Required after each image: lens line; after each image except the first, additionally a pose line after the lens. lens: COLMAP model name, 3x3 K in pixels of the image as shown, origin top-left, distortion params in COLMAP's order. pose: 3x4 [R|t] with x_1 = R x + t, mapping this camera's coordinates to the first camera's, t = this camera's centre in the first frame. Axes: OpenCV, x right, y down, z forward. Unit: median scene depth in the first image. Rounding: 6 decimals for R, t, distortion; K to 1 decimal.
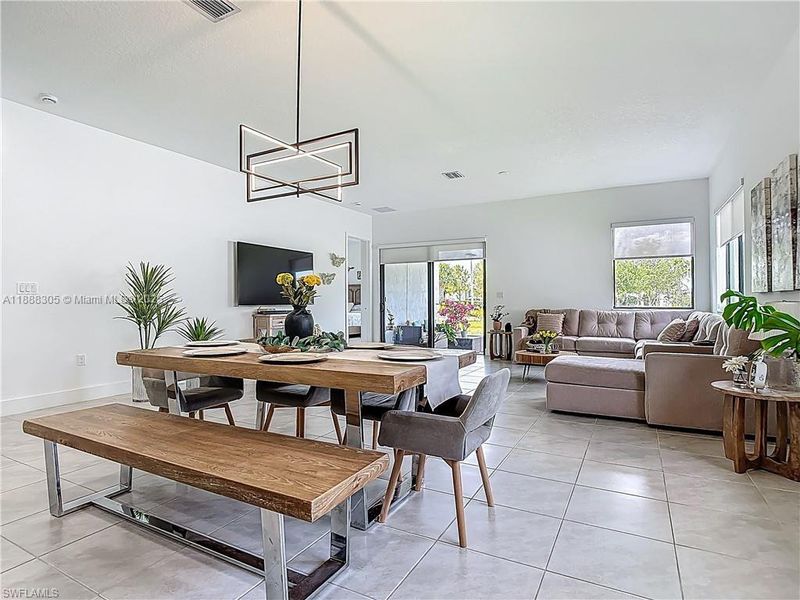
lens RADIAL K [[423.4, 0, 374.7], [0, 423.4, 301.9], [0, 0, 1]] dist [0.002766, -0.020618]
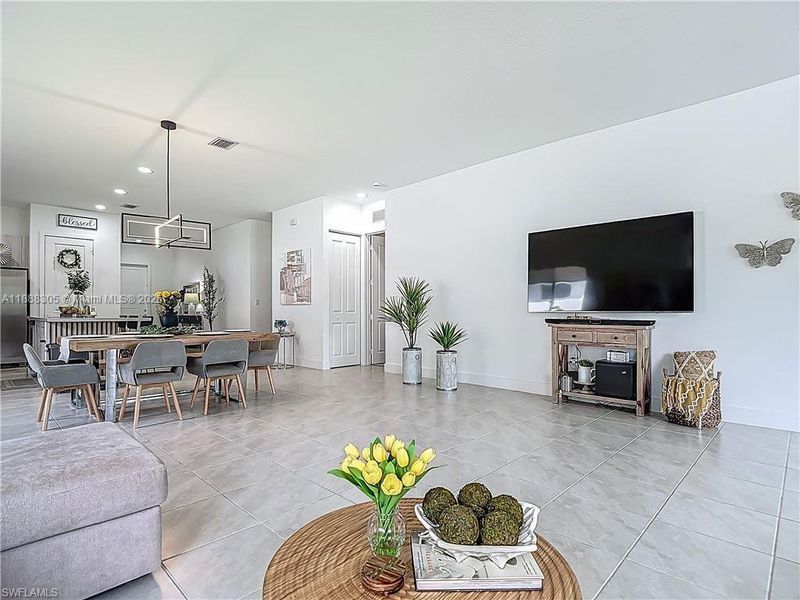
lens RADIAL K [[418.9, 0, 398.9], [0, 418.9, 308.2], [0, 0, 1]] dist [-0.017091, -0.001761]
pose [[-0.221827, -0.003498, -0.975080, 0.505773], [0.001415, 0.999991, -0.003909, 0.006076], [0.975085, -0.002247, -0.221821, 0.894864]]
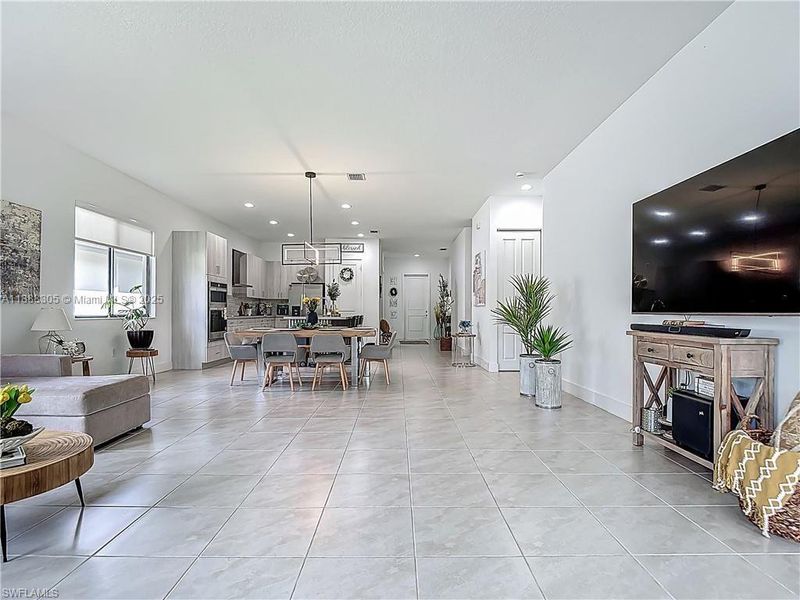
lens RADIAL K [[422.1, 0, 402.8], [0, 422.1, 309.9], [0, 0, 1]] dist [-0.012222, -0.000834]
pose [[-0.847752, -0.000196, -0.530392, 0.257900], [0.002467, 0.999988, -0.004313, 0.007232], [0.530387, -0.004965, -0.847741, 1.260410]]
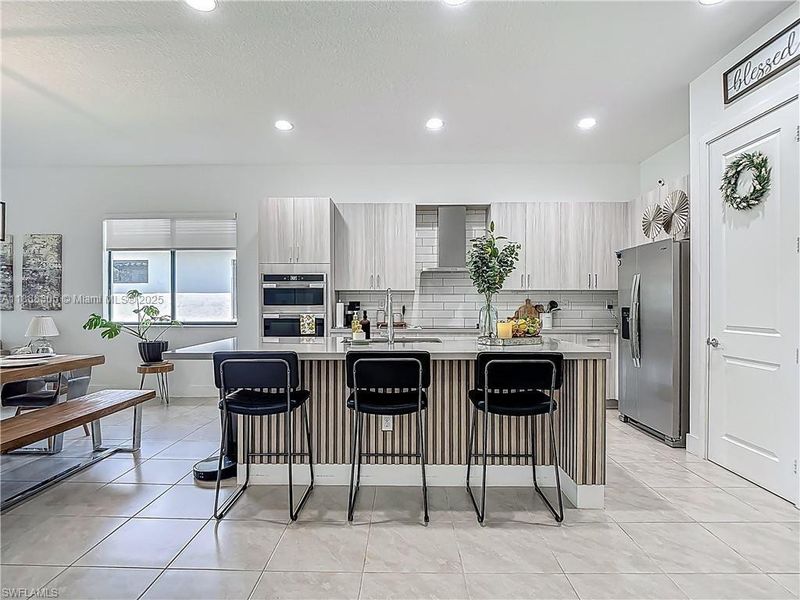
lens RADIAL K [[422.1, 0, 402.8], [0, 422.1, 309.9], [0, 0, 1]] dist [-0.012222, -0.000834]
pose [[-0.515270, -0.007833, 0.856992, -0.641163], [0.002413, 0.999941, 0.010590, -0.020152], [-0.857025, 0.007525, -0.515220, 0.210445]]
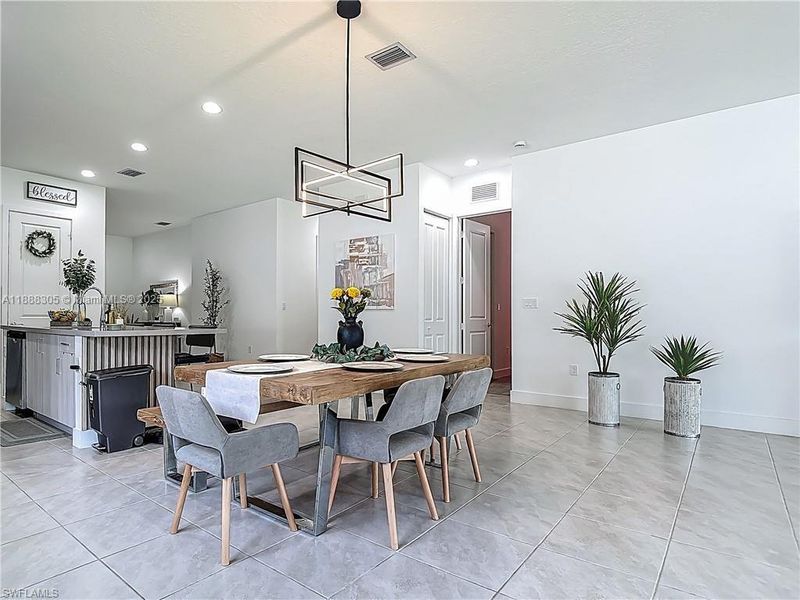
lens RADIAL K [[453.2, 0, 337.3], [0, 453.2, 310.4], [0, 0, 1]] dist [-0.002262, -0.000686]
pose [[-0.167839, -0.010249, -0.985761, 0.367059], [-0.001938, 0.999947, -0.010066, 0.001681], [0.985813, 0.000221, -0.167850, 0.457013]]
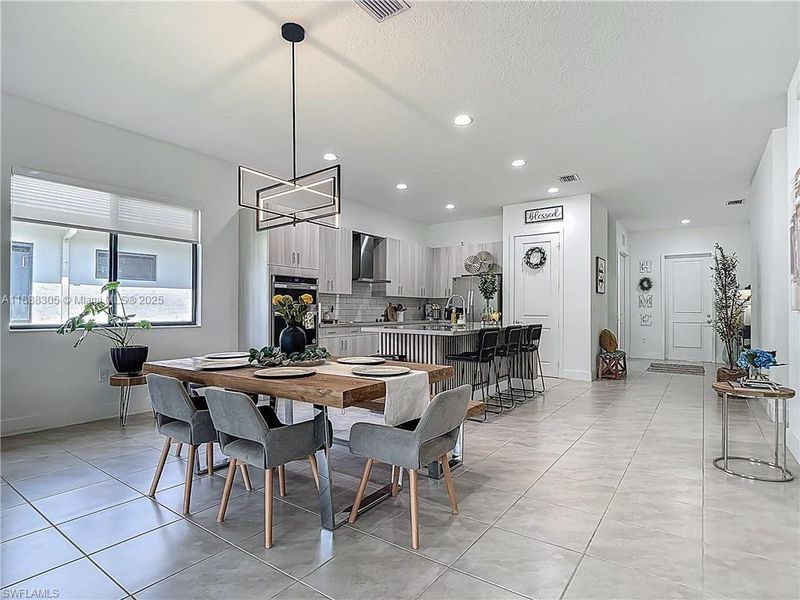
lens RADIAL K [[422.1, 0, 402.8], [0, 422.1, 309.9], [0, 0, 1]] dist [-0.012222, -0.000834]
pose [[-0.997713, -0.000854, 0.067590, -0.189184], [-0.000963, 0.999998, -0.001577, -0.008626], [-0.067588, -0.001639, -0.997712, 0.797947]]
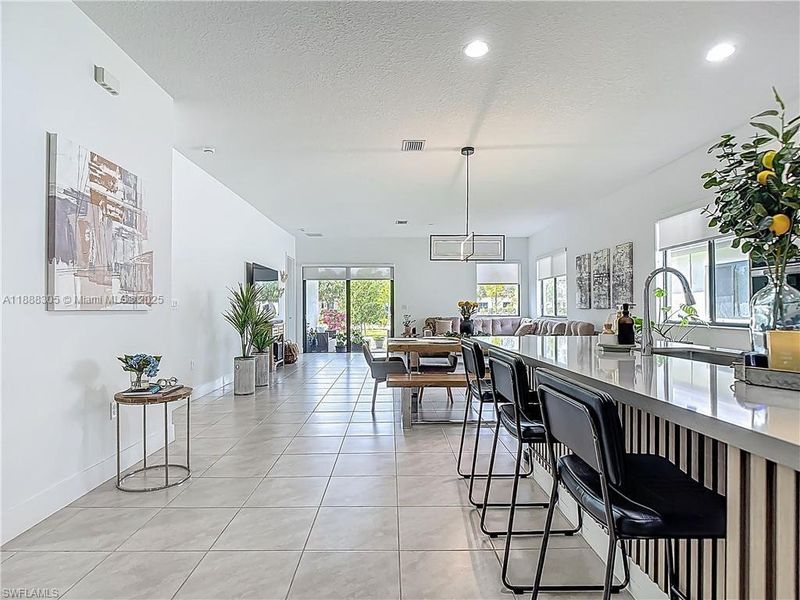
lens RADIAL K [[424.8, 0, 391.4], [0, 424.8, 303.8], [0, 0, 1]] dist [-0.019044, -0.001702]
pose [[0.851449, 0.006918, 0.524391, -0.549108], [0.000213, 0.999908, -0.013538, -0.010267], [-0.524437, 0.011638, 0.851370, -0.158709]]
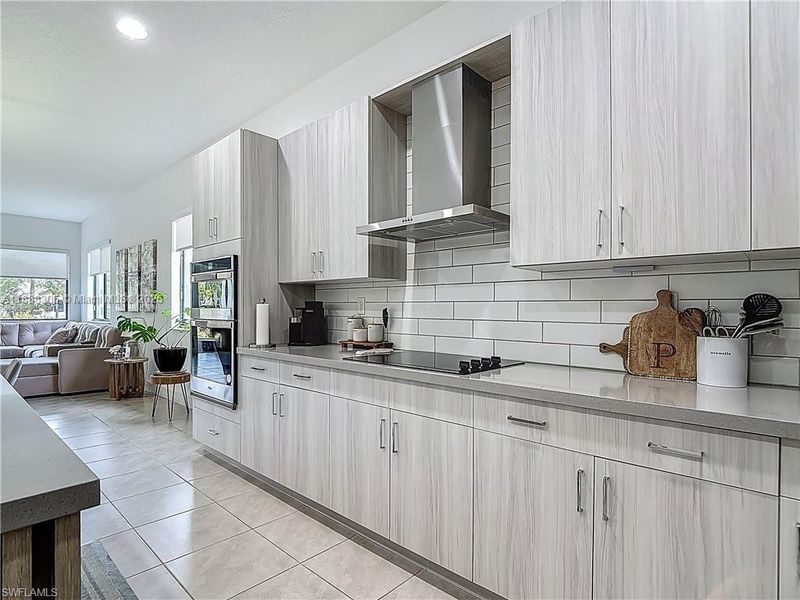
lens RADIAL K [[428.9, 0, 405.4], [0, 428.9, 310.6], [0, 0, 1]] dist [-0.017921, -0.000116]
pose [[0.189382, -0.001400, 0.981903, -0.357146], [-0.004061, 0.999989, 0.002209, -0.019359], [-0.981895, -0.004406, 0.189374, -0.304891]]
